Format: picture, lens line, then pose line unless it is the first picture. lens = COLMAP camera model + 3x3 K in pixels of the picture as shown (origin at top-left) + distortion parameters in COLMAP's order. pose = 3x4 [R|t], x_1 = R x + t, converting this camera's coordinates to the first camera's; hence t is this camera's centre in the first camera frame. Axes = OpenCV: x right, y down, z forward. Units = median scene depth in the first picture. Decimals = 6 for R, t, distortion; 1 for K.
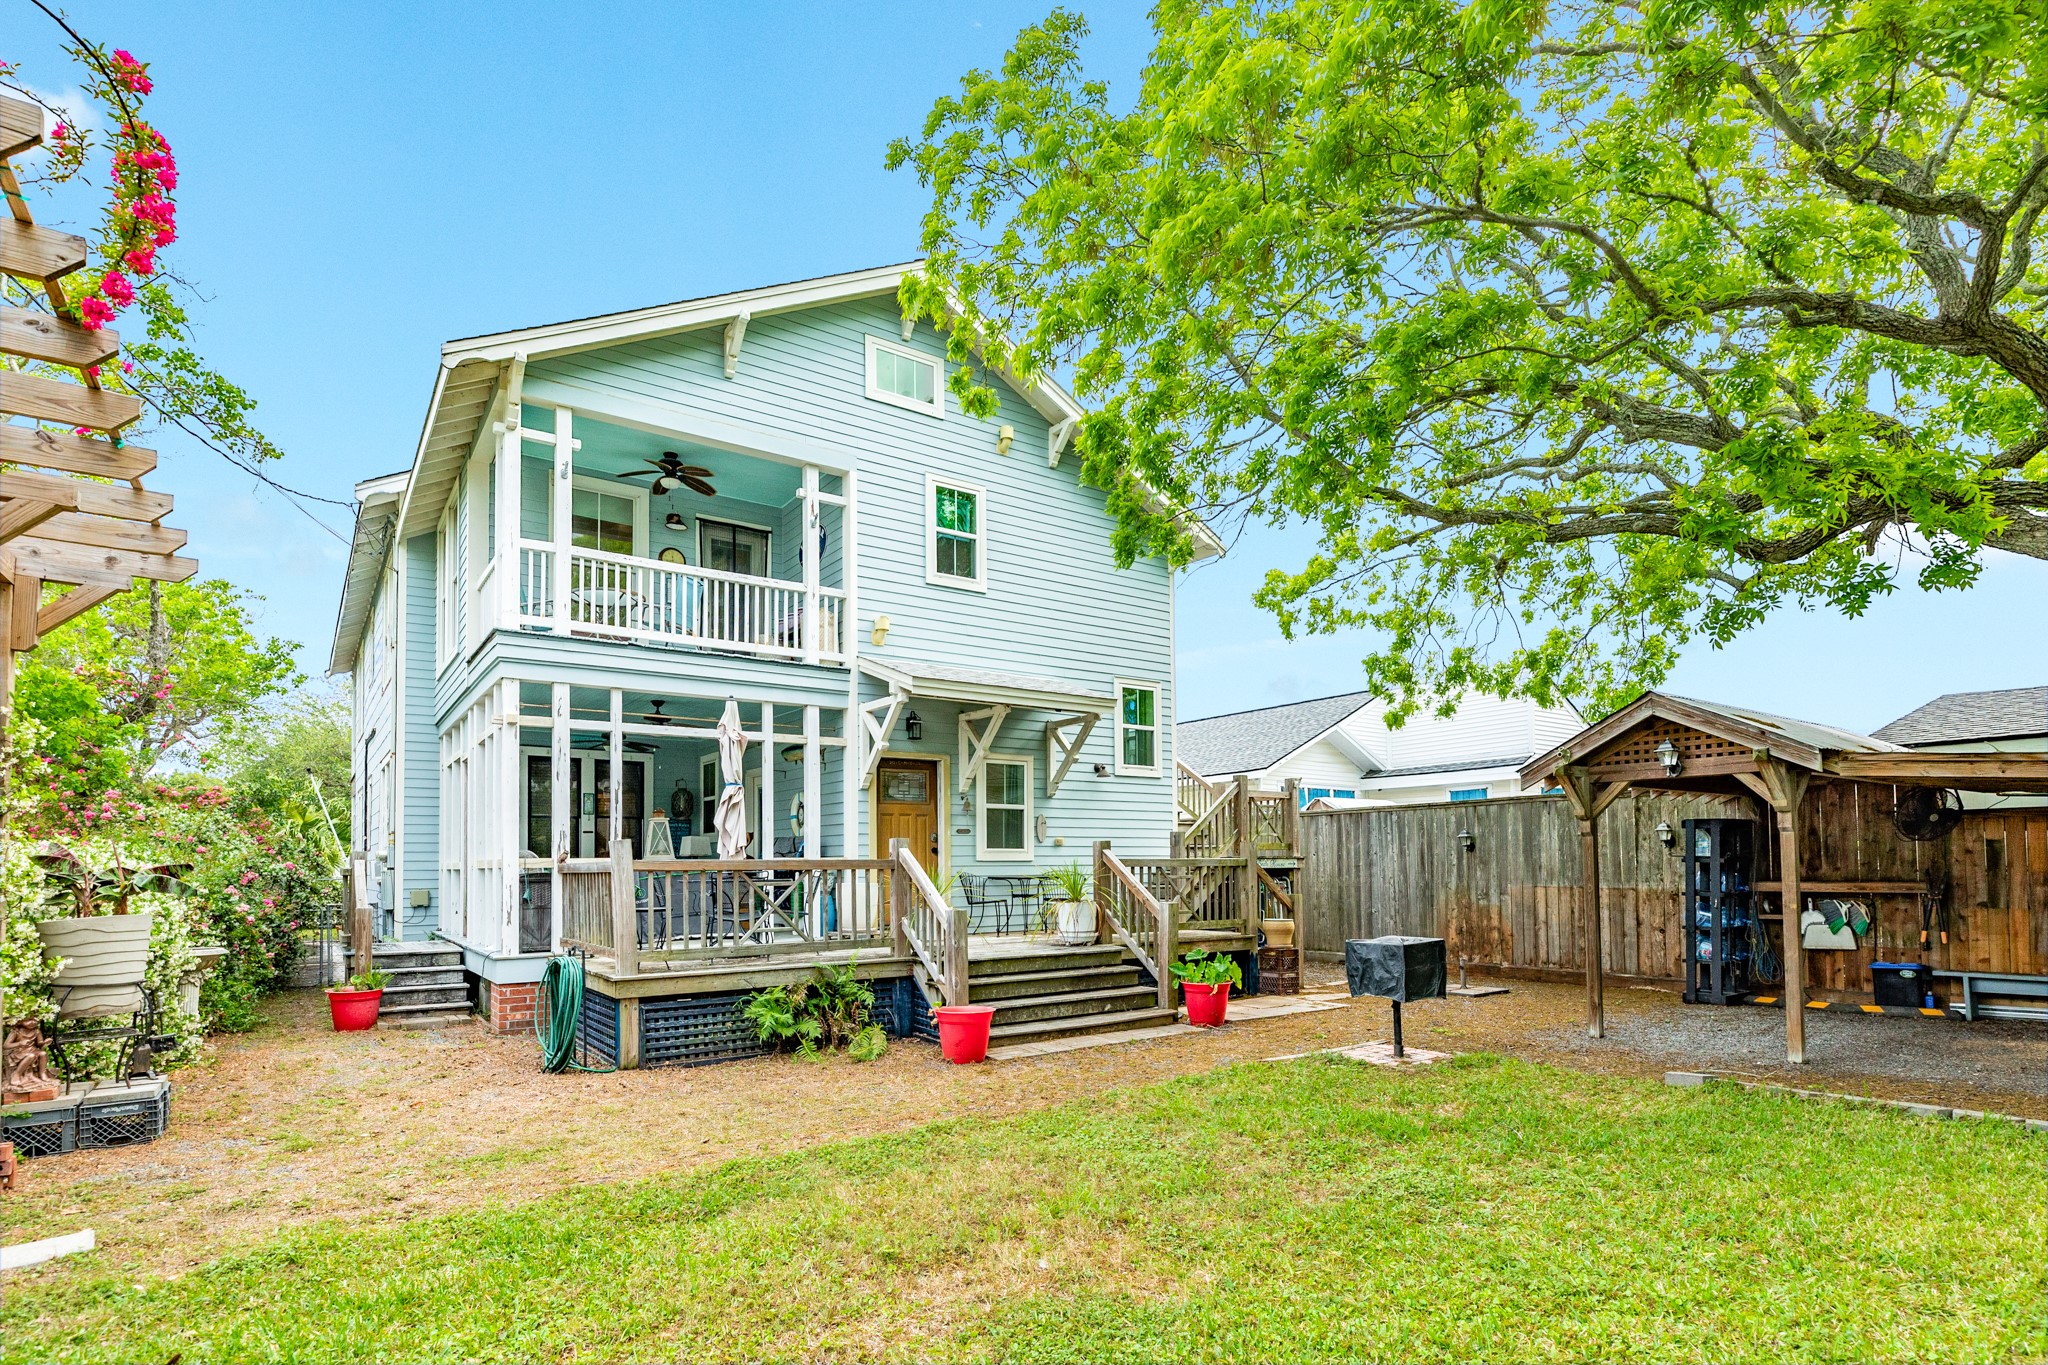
lens RADIAL K [[1001.2, 0, 1045.4], [0, 1001.2, 814.6], [0, 0, 1]] dist [-0.000410, 0.001339]
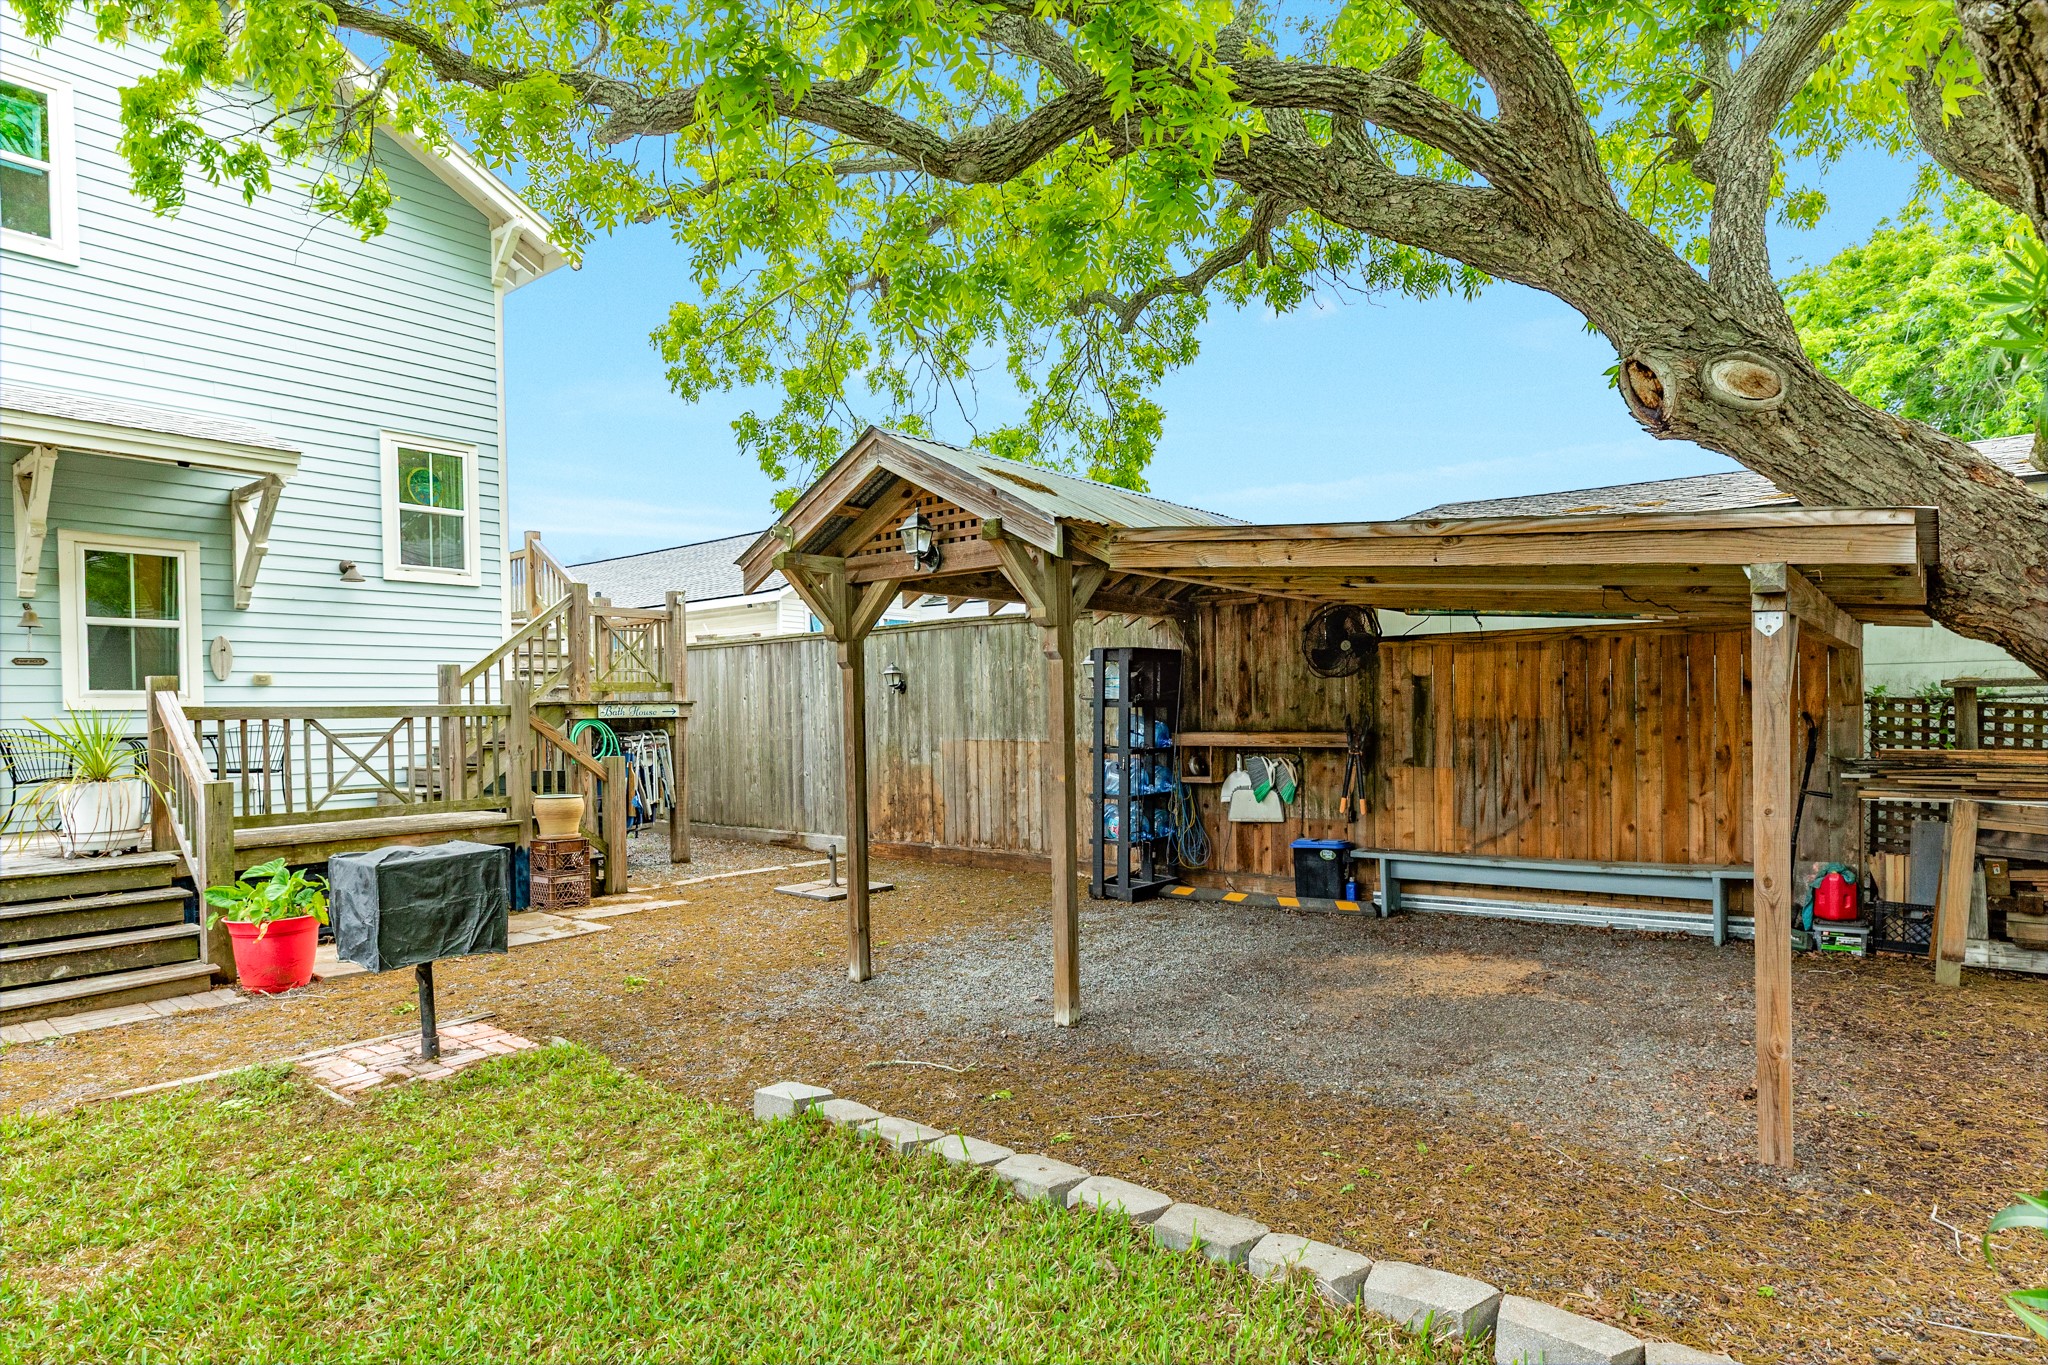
lens RADIAL K [[1102.0, 0, 1021.1], [0, 1102.0, 704.1], [0, 0, 1]] dist [0.003865, 0.000859]
pose [[0.964718, -0.004361, 0.263250, 0.373252], [-0.007439, 0.999012, 0.043811, 0.010326], [-0.263181, -0.044224, 0.963732, 0.237701]]
